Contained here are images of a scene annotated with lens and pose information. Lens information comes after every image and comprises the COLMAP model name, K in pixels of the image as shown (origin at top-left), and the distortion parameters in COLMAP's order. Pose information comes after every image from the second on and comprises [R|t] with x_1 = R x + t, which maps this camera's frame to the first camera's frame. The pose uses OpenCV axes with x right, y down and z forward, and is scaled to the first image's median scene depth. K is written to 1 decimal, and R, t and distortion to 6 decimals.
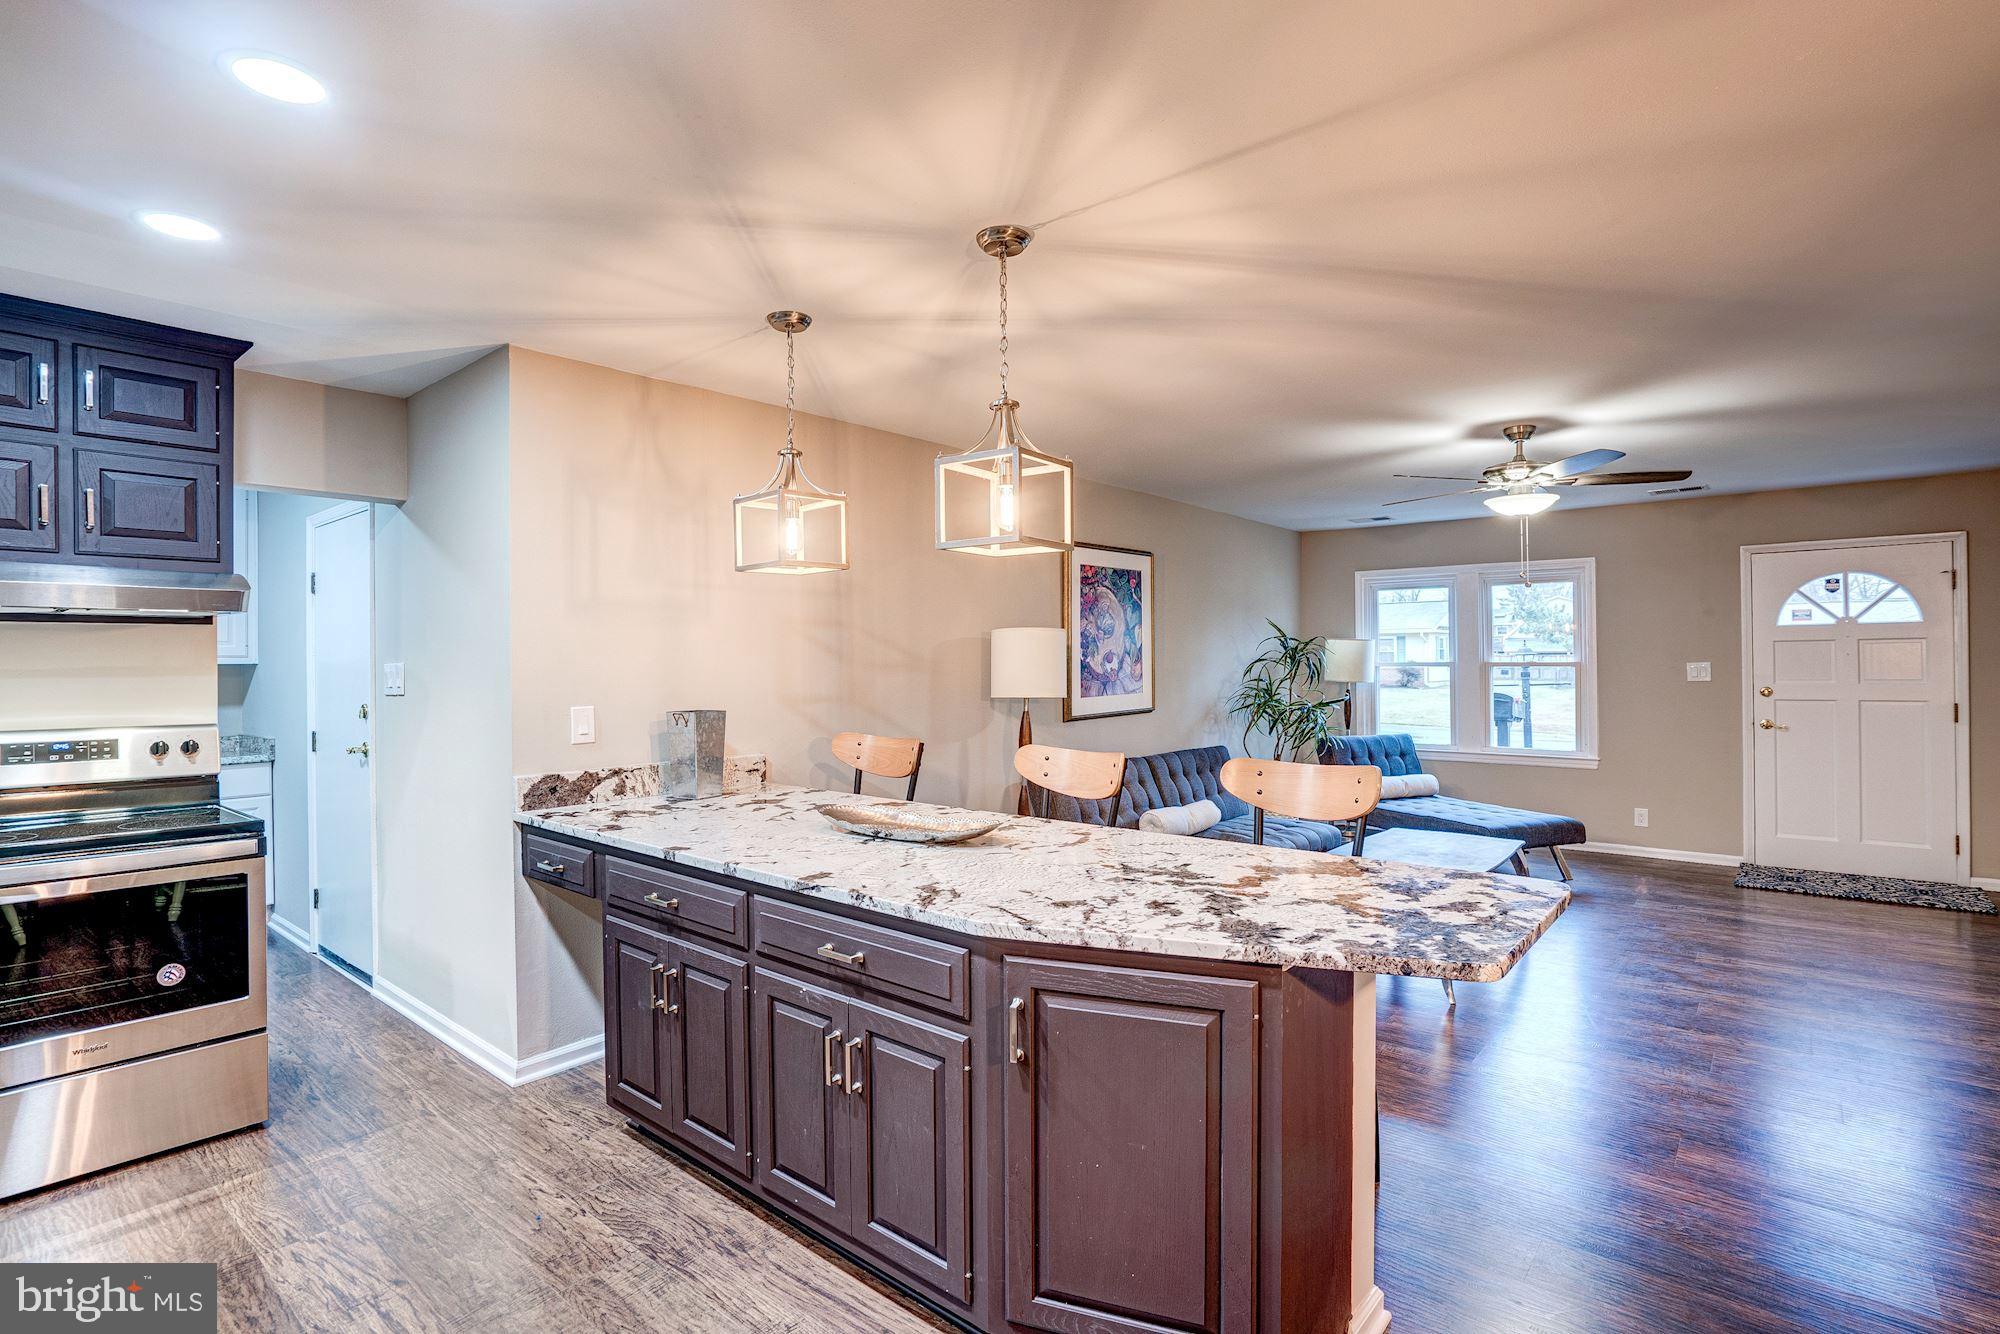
lens RADIAL K [[965.2, 0, 1003.1], [0, 965.2, 661.9], [0, 0, 1]] dist [-0.048617, 0.019190]
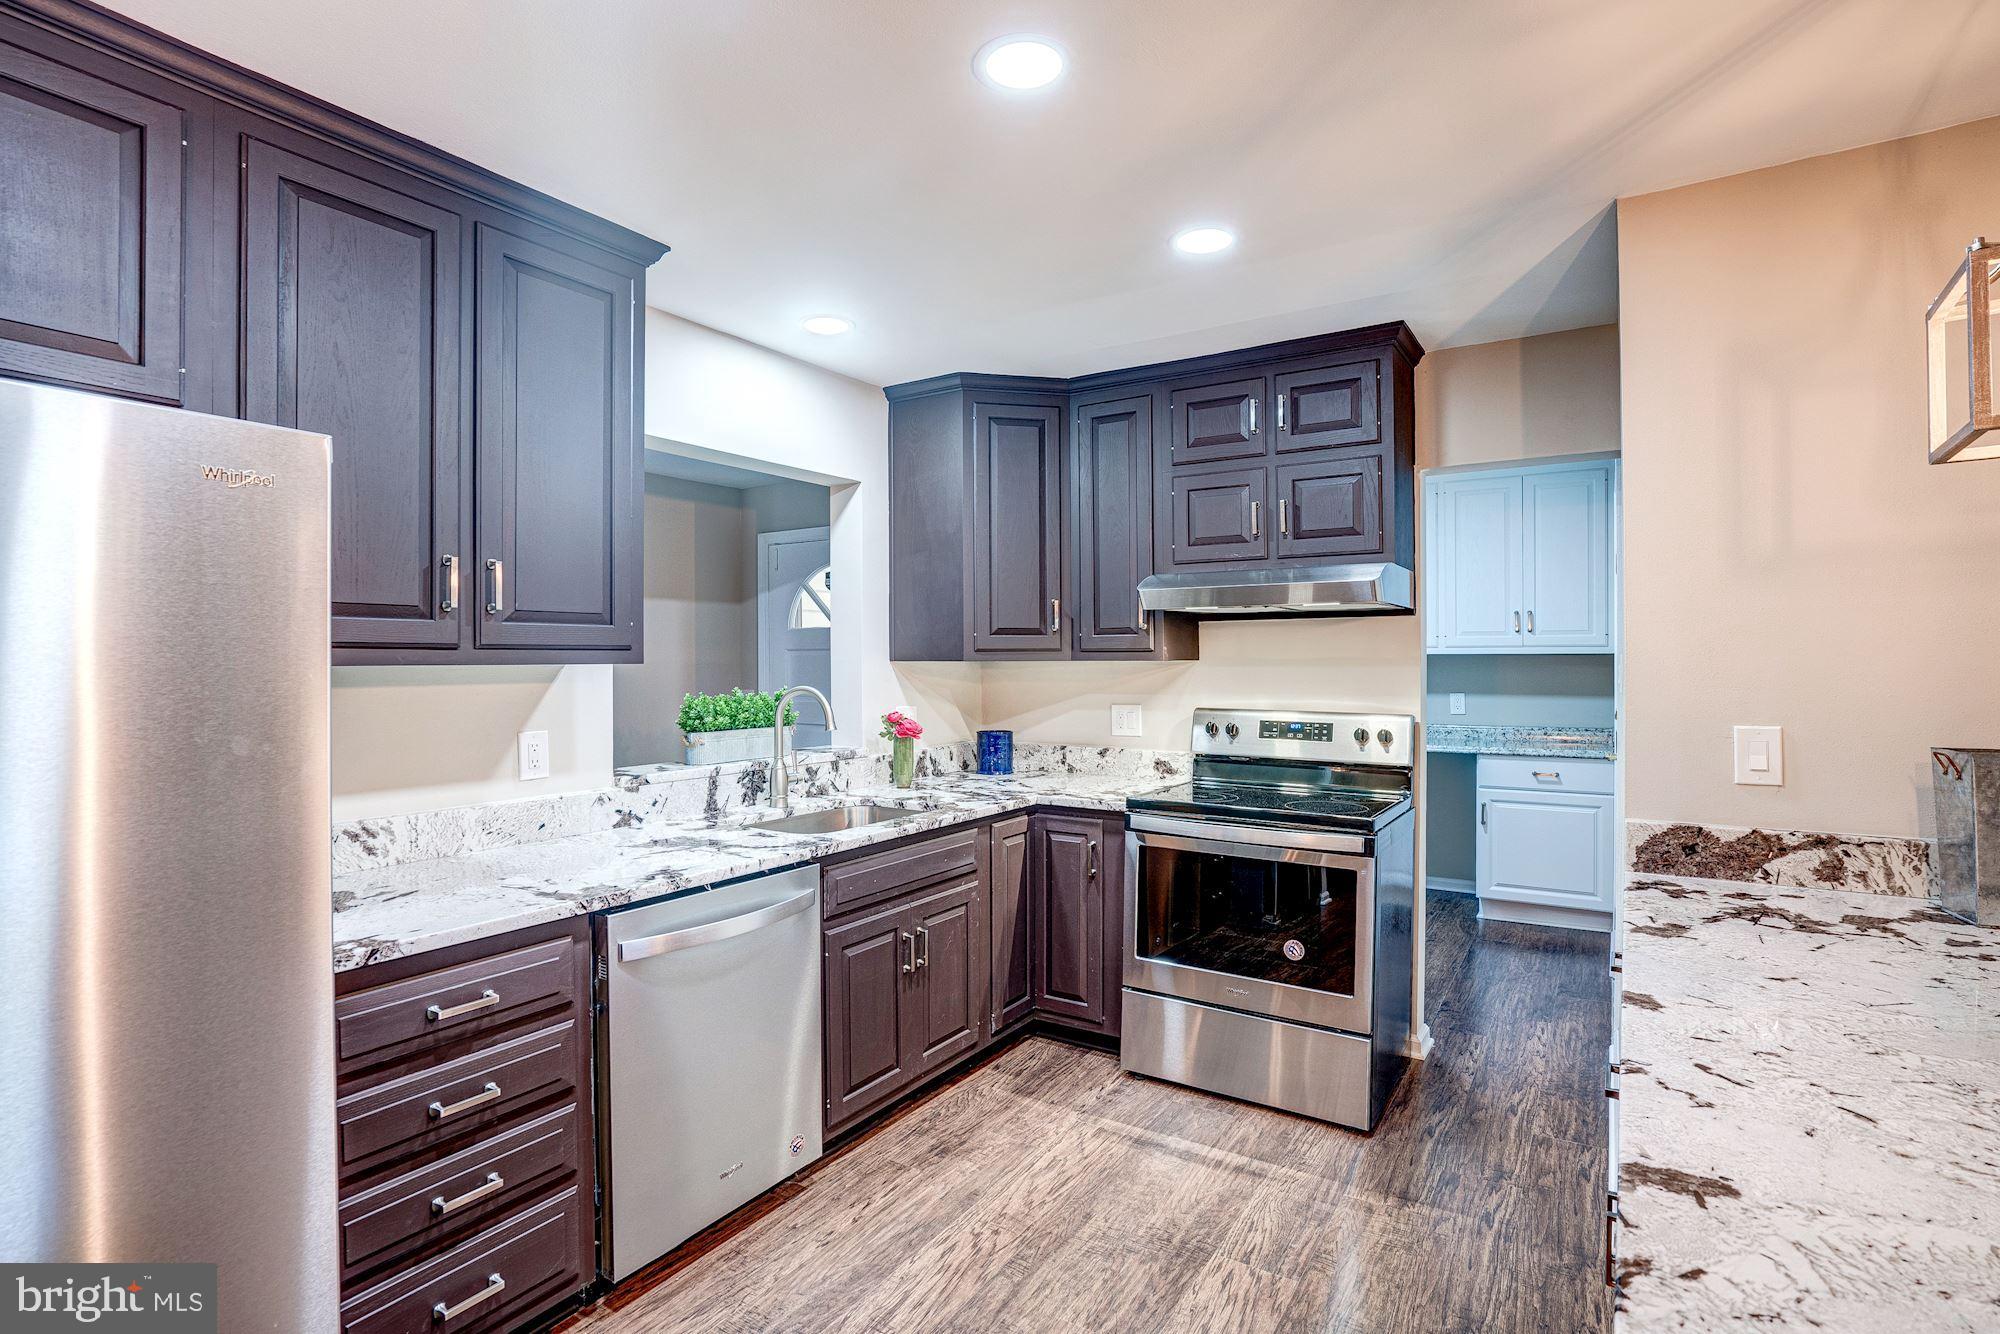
lens RADIAL K [[965.2, 0, 994.2], [0, 965.2, 665.5], [0, 0, 1]] dist [-0.048617, 0.019190]
pose [[0.112540, 0.013769, -0.993552, 0.068061], [0.001950, 0.999899, 0.014077, -0.001166], [0.993645, -0.003522, 0.112502, 0.263055]]
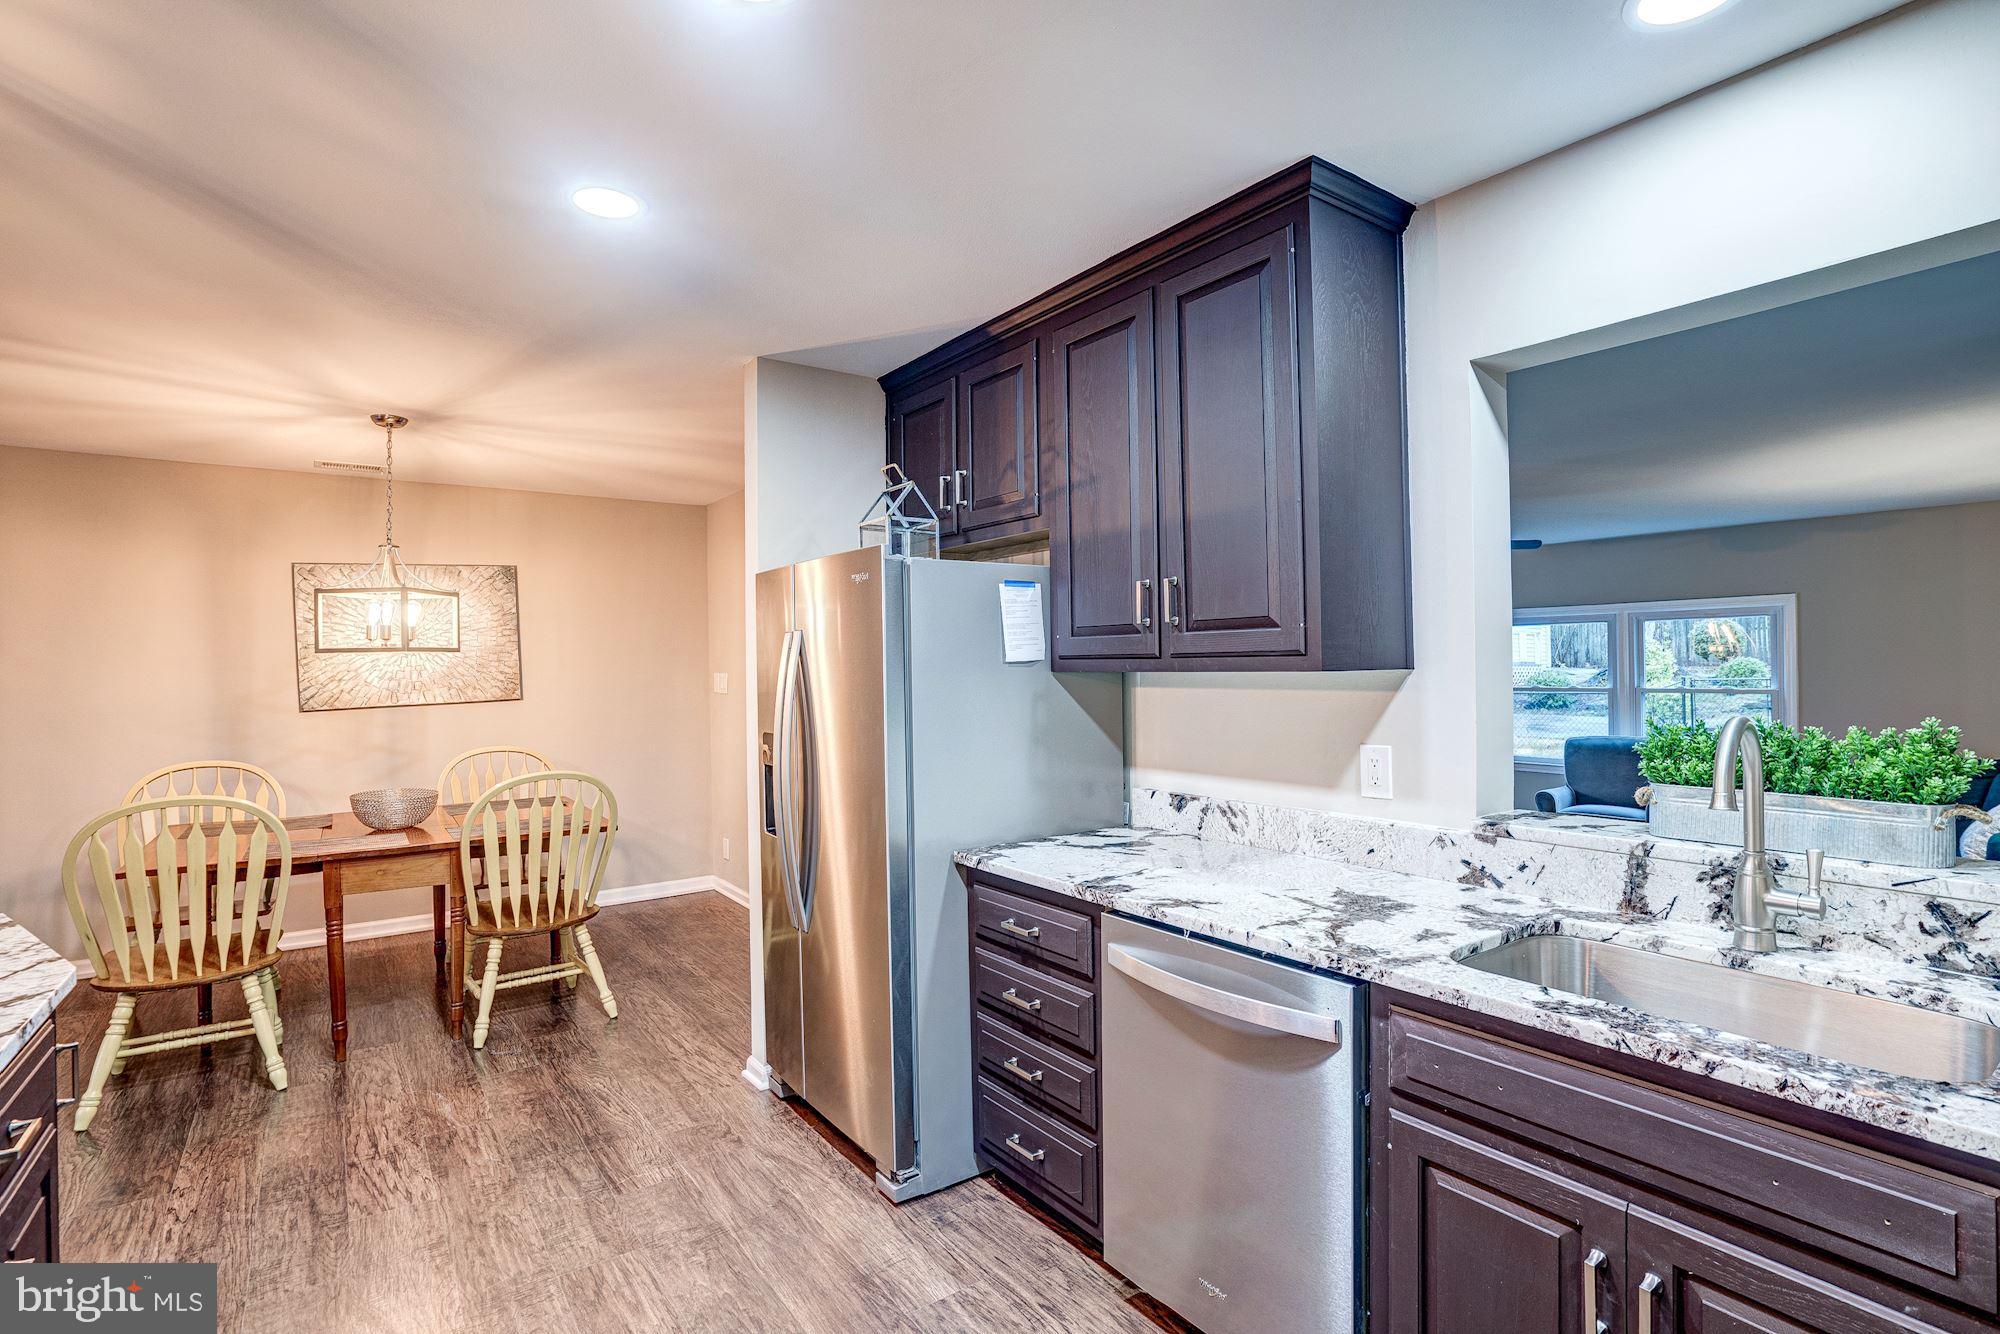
lens RADIAL K [[965.2, 0, 1003.8], [0, 965.2, 658.1], [0, 0, 1]] dist [-0.048617, 0.019190]
pose [[-0.967529, 0.021428, 0.251849, -0.363156], [0.019792, 0.999763, -0.009027, -0.000686], [-0.251982, -0.003749, -0.967725, 0.538438]]
